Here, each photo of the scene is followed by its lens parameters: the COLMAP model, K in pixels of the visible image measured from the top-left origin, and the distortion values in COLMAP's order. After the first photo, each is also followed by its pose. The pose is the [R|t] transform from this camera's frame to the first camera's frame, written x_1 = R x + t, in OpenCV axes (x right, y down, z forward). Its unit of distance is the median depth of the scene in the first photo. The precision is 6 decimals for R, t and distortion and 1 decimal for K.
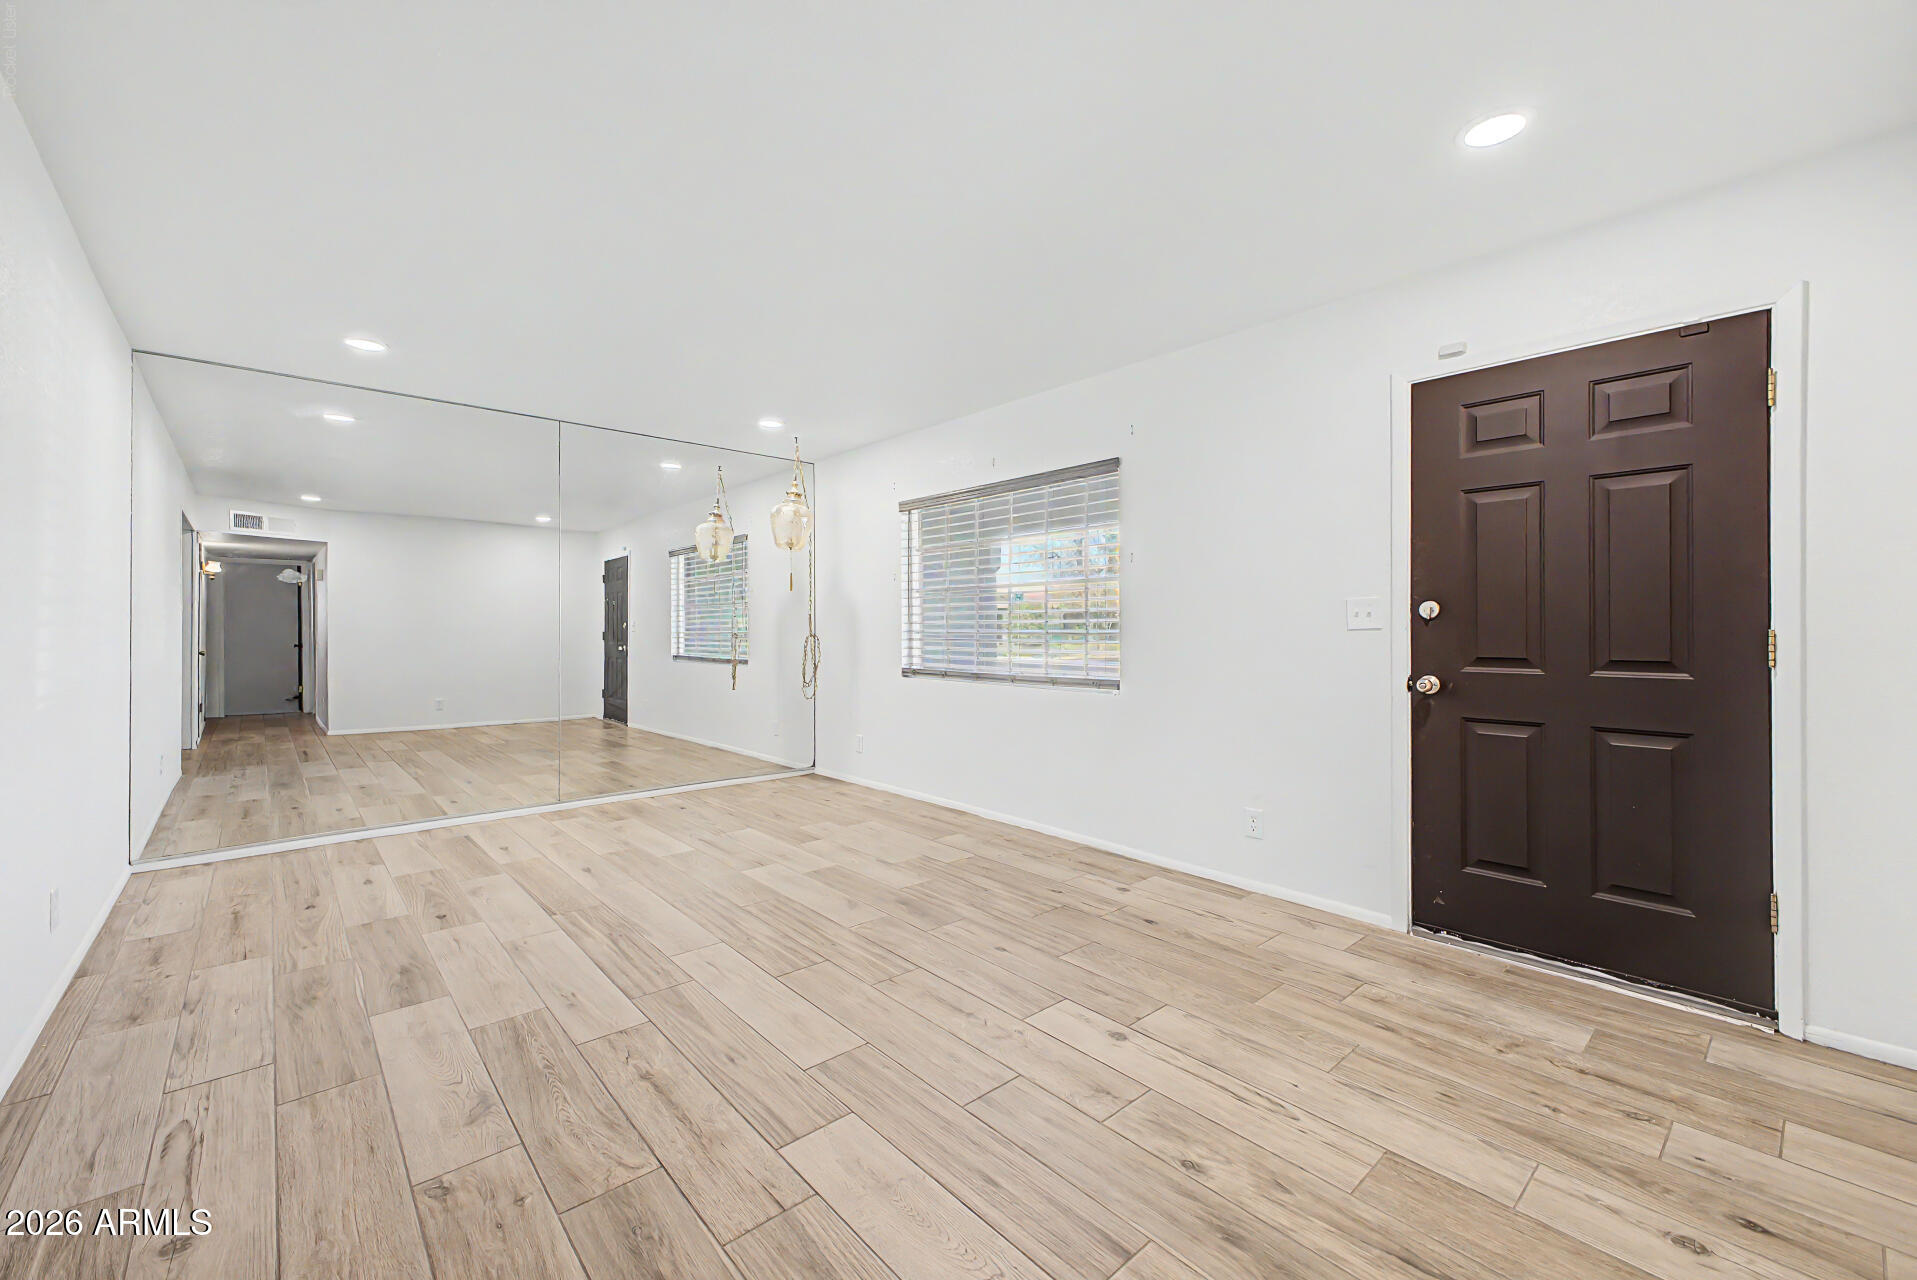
lens RADIAL K [[775.1, 0, 958.4], [0, 775.1, 630.1], [0, 0, 1]] dist [0.012149, -0.000509]
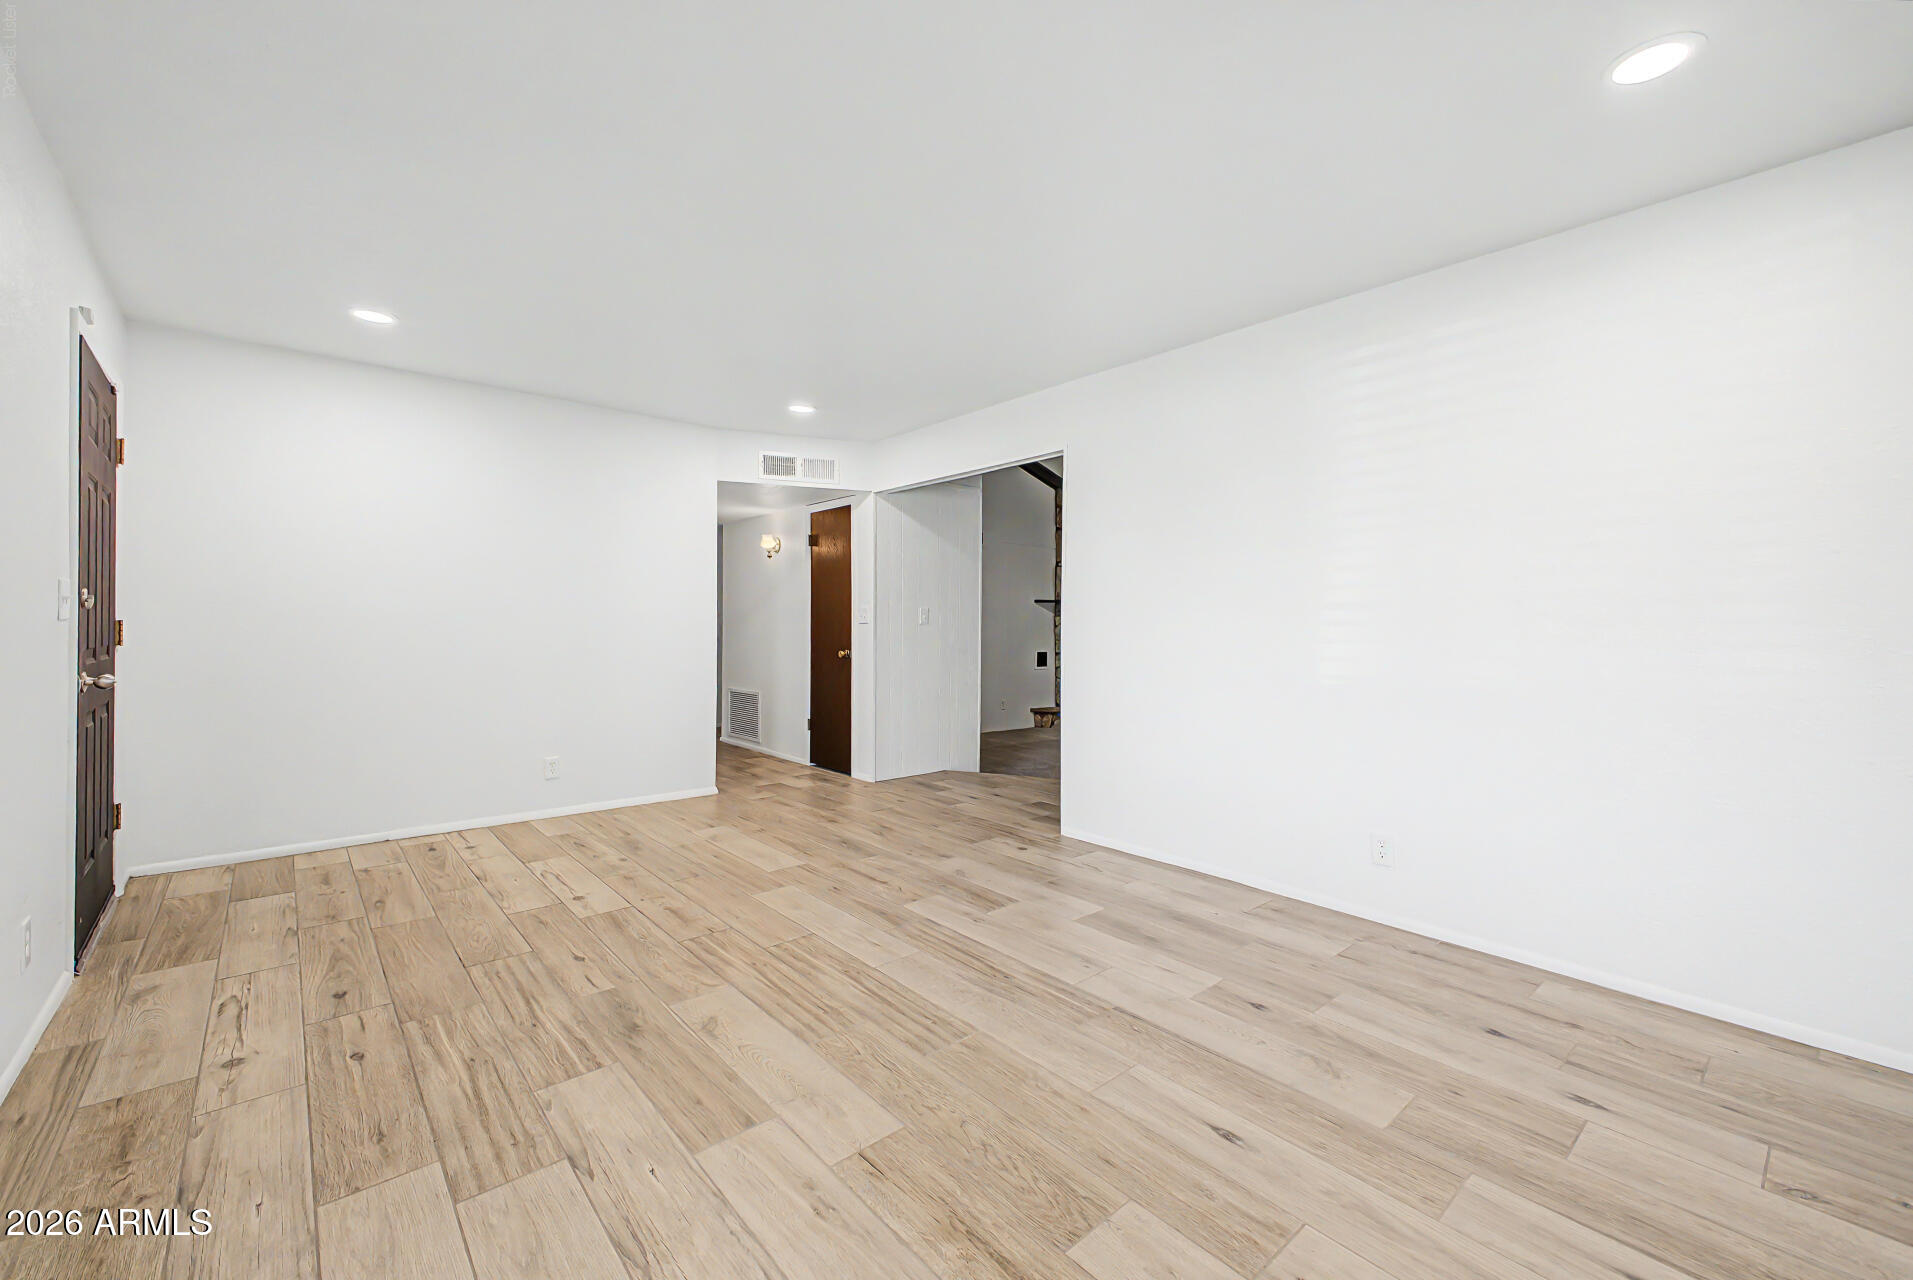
lens RADIAL K [[773.5, 0, 956.1], [0, 773.5, 629.1], [0, 0, 1]] dist [0.012149, -0.000509]
pose [[-0.999876, -0.006341, 0.014402, -0.418920], [-0.006247, 0.999959, 0.006549, -0.001913], [-0.014443, 0.006458, -0.999875, 1.948073]]
